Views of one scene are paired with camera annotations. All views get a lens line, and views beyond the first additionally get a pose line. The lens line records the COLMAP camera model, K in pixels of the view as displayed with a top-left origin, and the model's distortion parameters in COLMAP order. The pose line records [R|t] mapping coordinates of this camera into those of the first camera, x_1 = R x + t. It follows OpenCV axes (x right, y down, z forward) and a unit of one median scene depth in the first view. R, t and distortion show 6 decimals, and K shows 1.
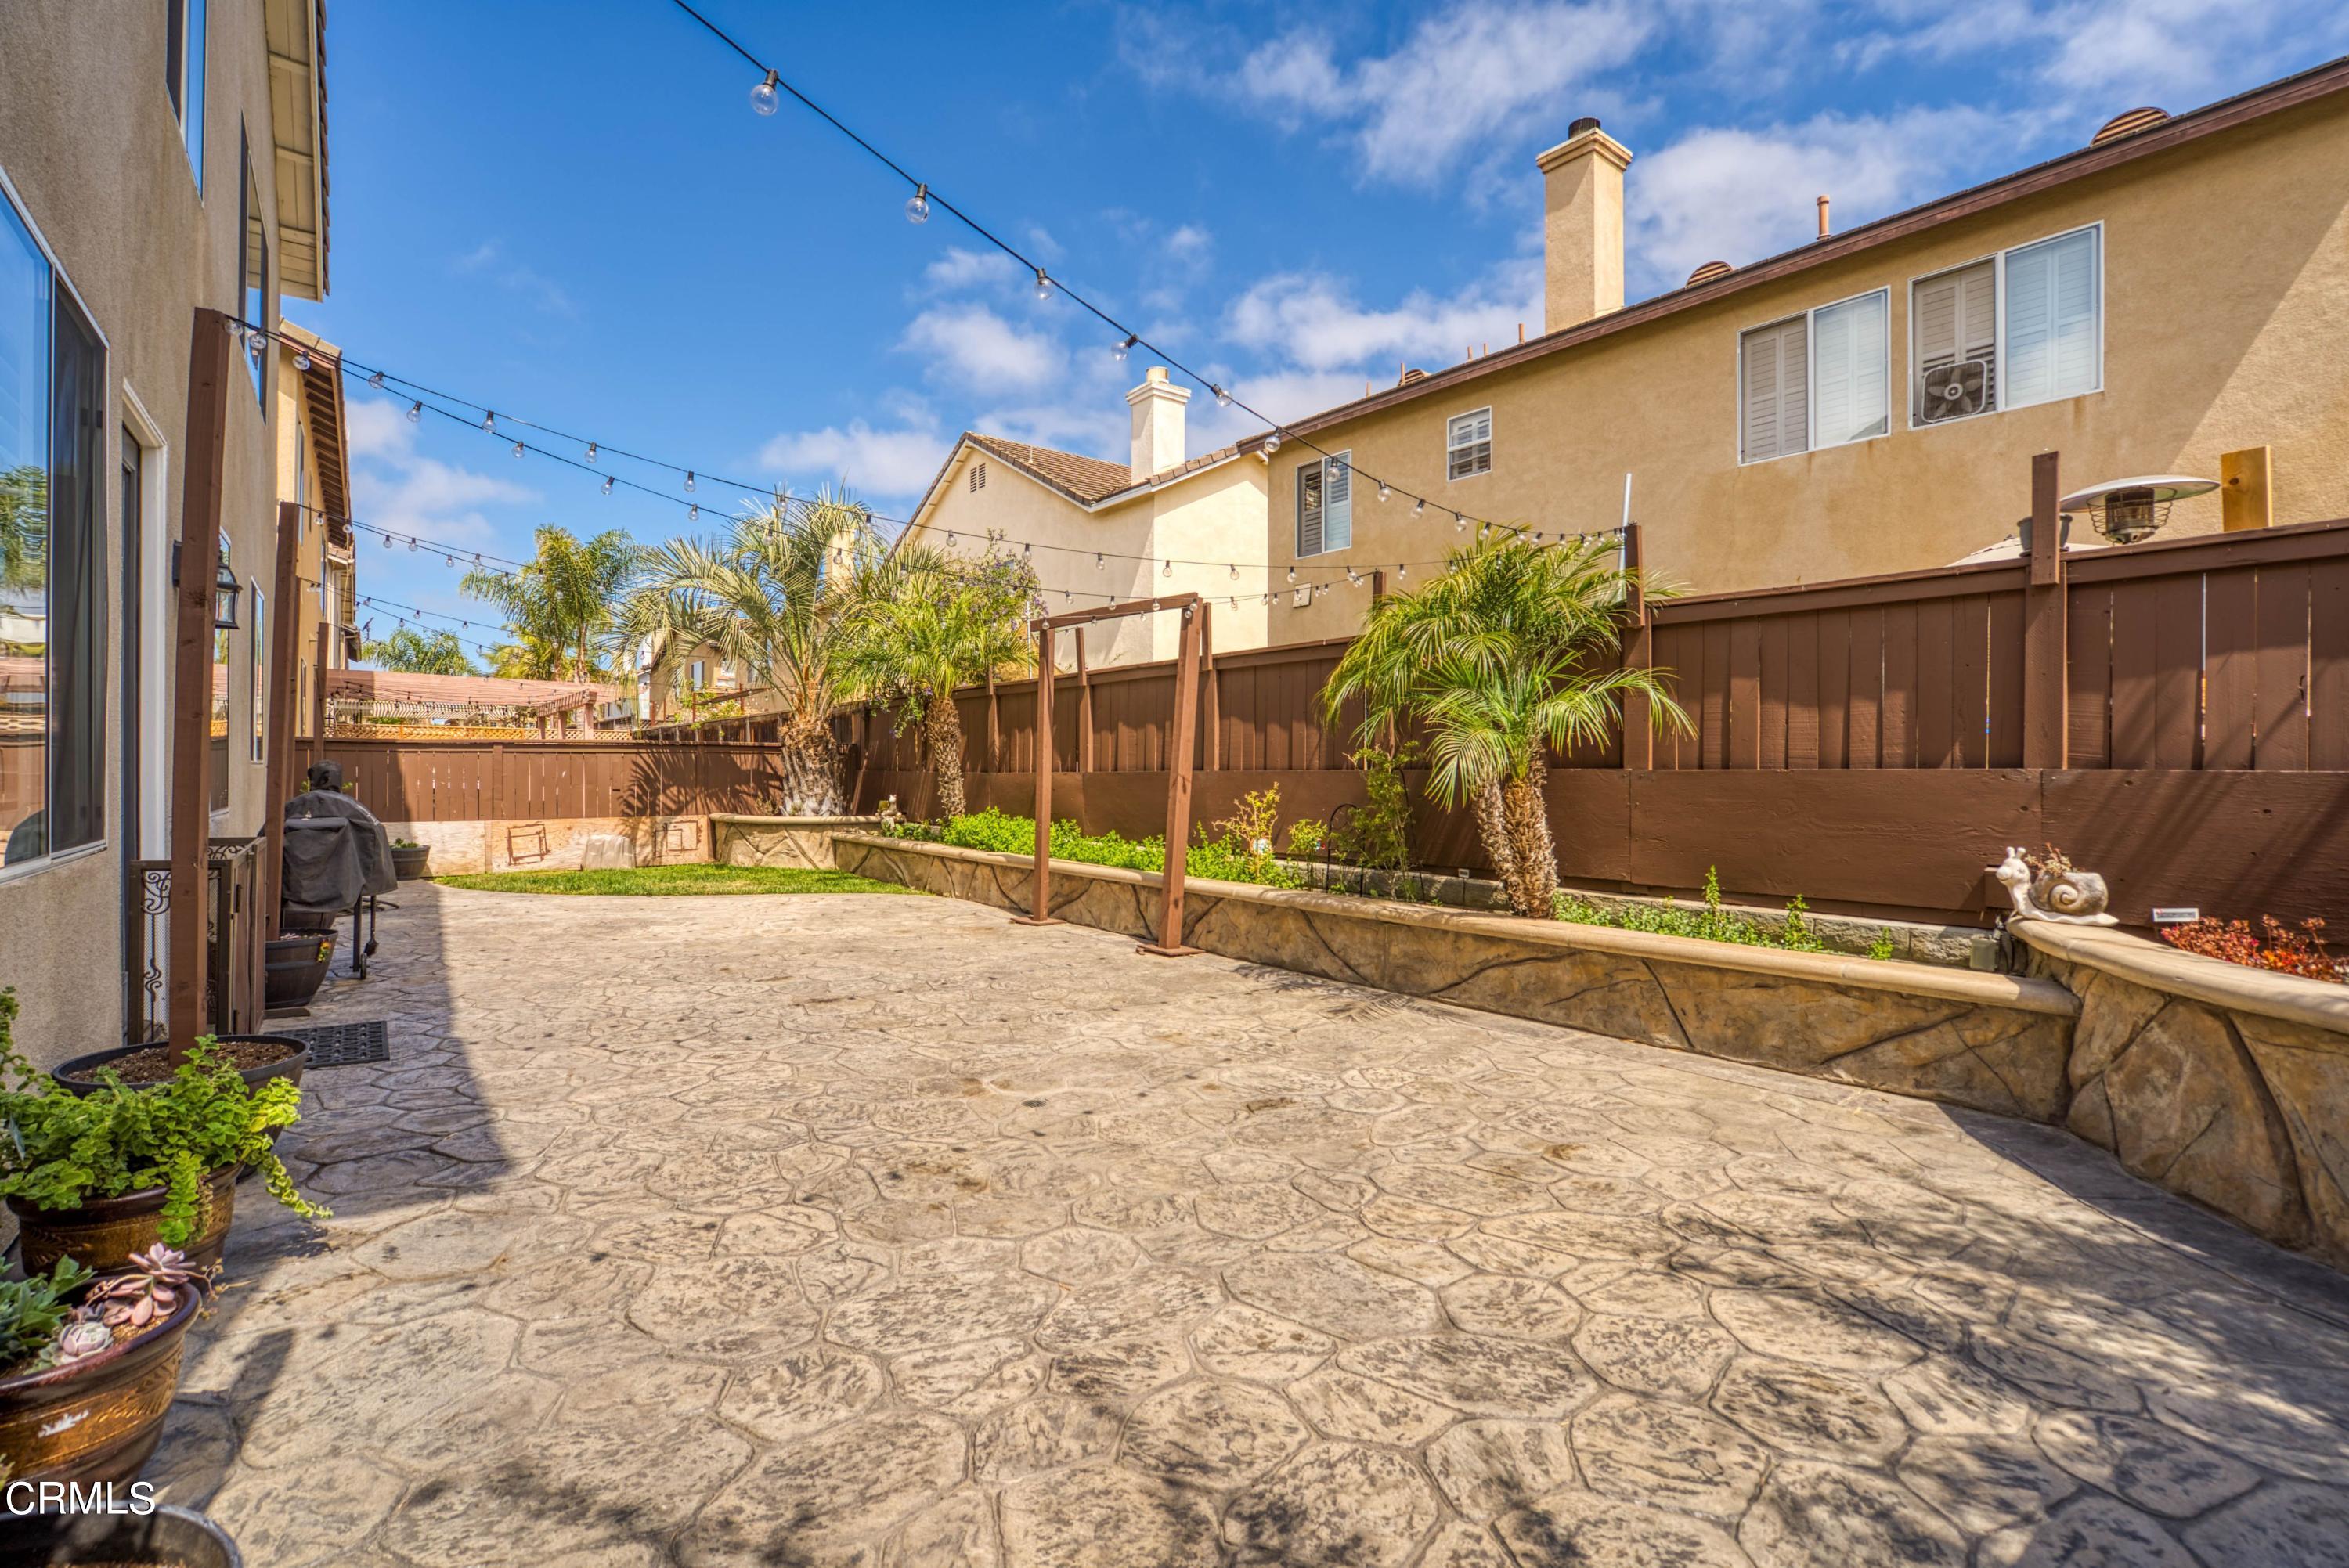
lens RADIAL K [[1073.4, 0, 1166.5], [0, 1073.4, 788.0], [0, 0, 1]] dist [-0.009520, 0.003177]
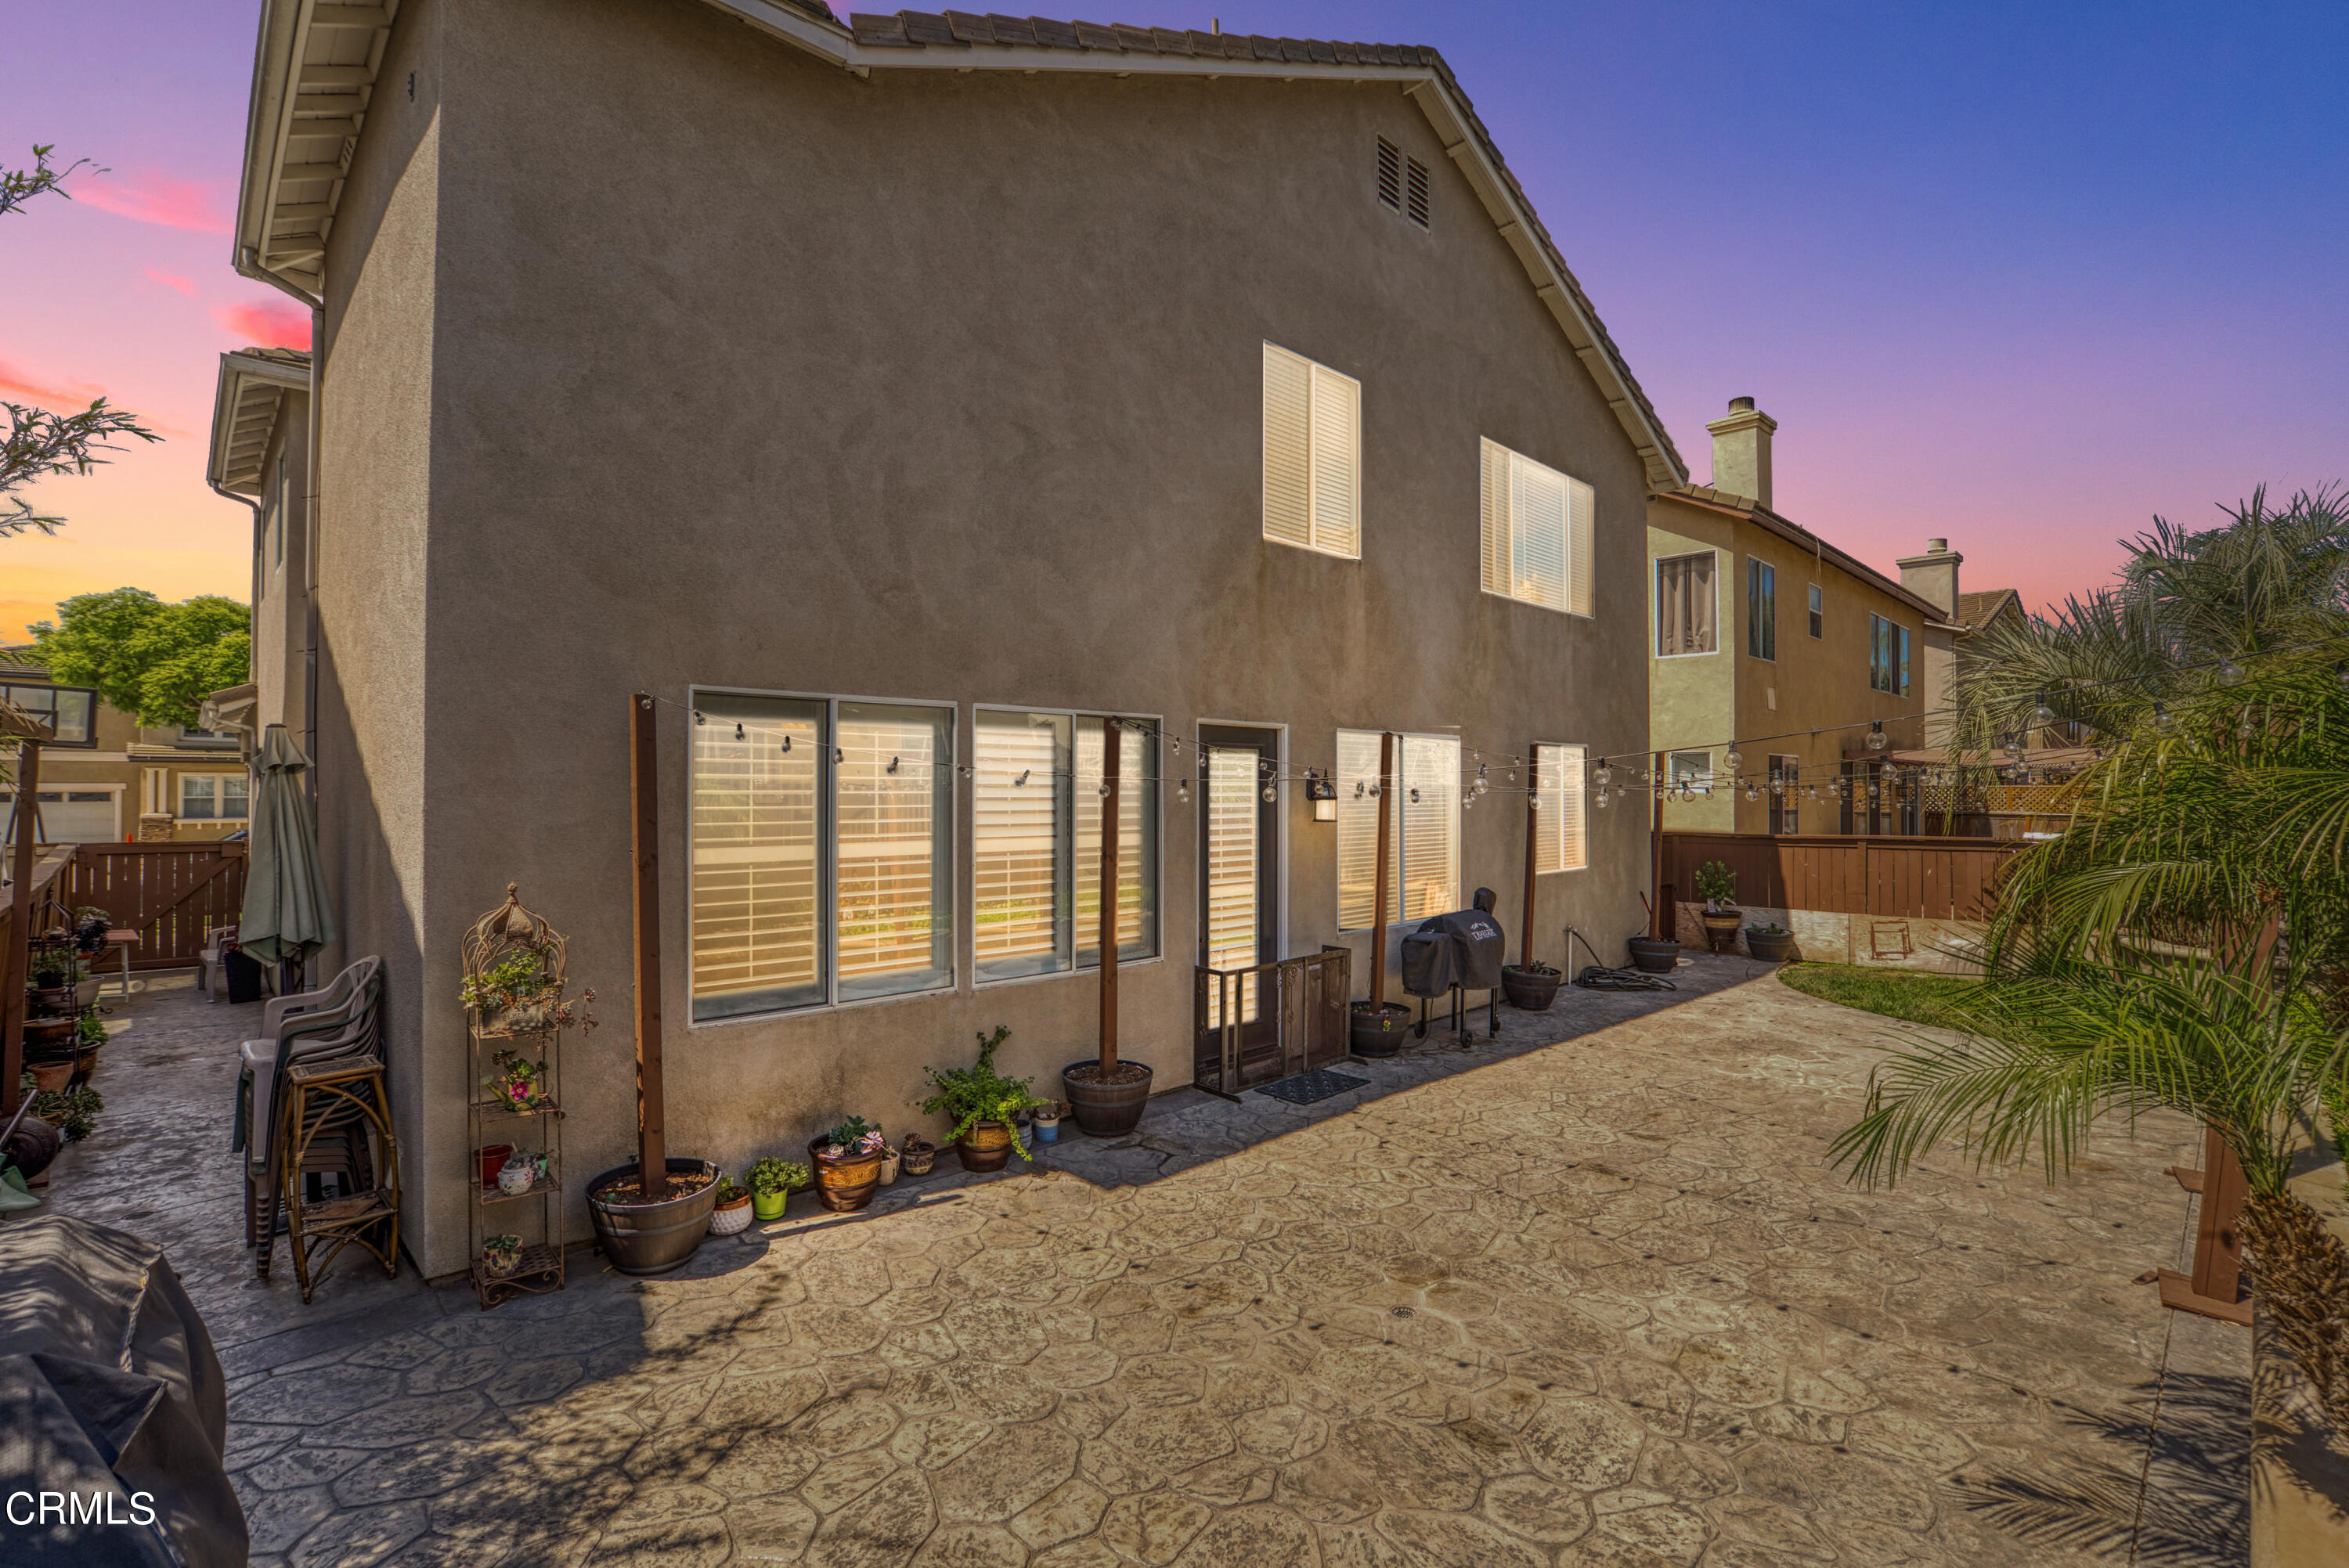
lens RADIAL K [[1059.9, 0, 1164.7], [0, 1059.9, 792.5], [0, 0, 1]] dist [-0.003914, 0.000025]
pose [[0.093029, -0.020251, -0.995457, 1.075497], [0.009848, 0.999763, -0.019419, -0.241351], [0.995615, -0.007996, 0.093207, 0.783736]]
